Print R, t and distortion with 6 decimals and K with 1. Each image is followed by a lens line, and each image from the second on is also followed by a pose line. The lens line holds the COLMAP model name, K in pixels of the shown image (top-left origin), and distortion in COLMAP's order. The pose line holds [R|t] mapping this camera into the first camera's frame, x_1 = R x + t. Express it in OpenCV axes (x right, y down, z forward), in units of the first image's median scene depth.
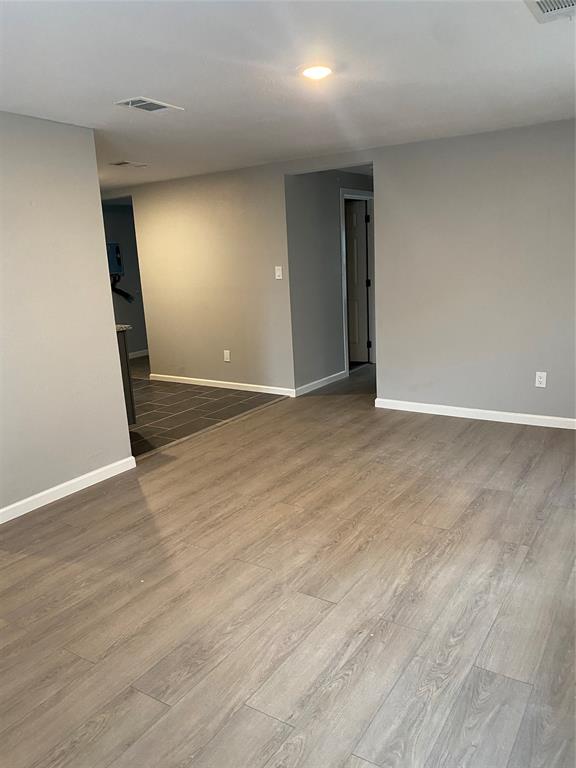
lens RADIAL K [[592.9, 0, 292.4], [0, 592.9, 390.3], [0, 0, 1]] dist [0.080135, -0.129265]
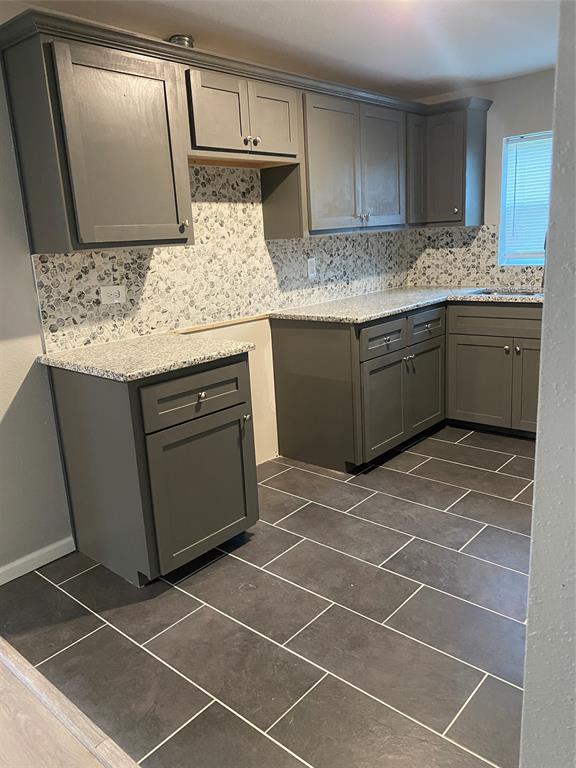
lens RADIAL K [[592.9, 0, 292.4], [0, 592.9, 390.3], [0, 0, 1]] dist [0.080135, -0.129265]
pose [[-0.159938, 0.313075, -0.936164, 0.086846], [-0.159955, 0.927620, 0.337545, -0.207700], [0.974081, 0.203730, -0.098284, 0.922212]]
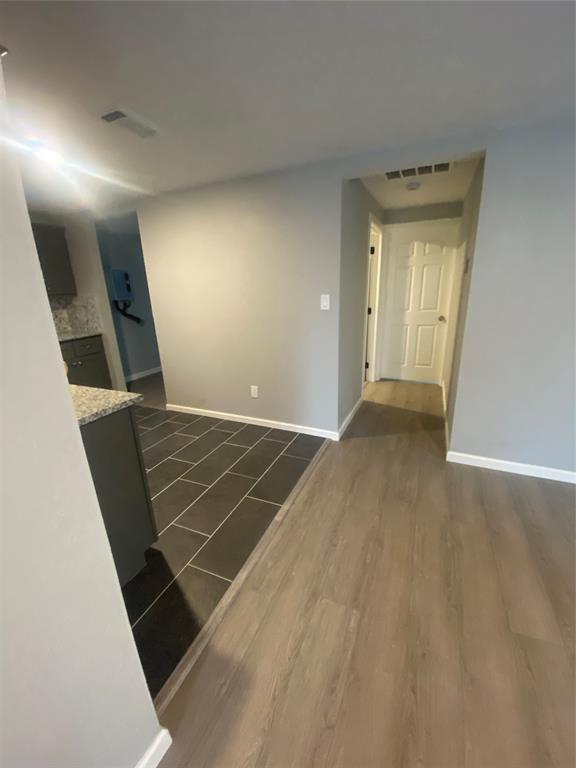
lens RADIAL K [[317.6, 0, 288.4], [0, 317.6, 384.2], [0, 0, 1]] dist [0.017520, -0.018688]
pose [[0.987675, -0.031041, 0.153413, -0.141527], [0.019909, 0.997091, 0.073572, -0.111132], [-0.155250, -0.069611, 0.985420, 0.534640]]
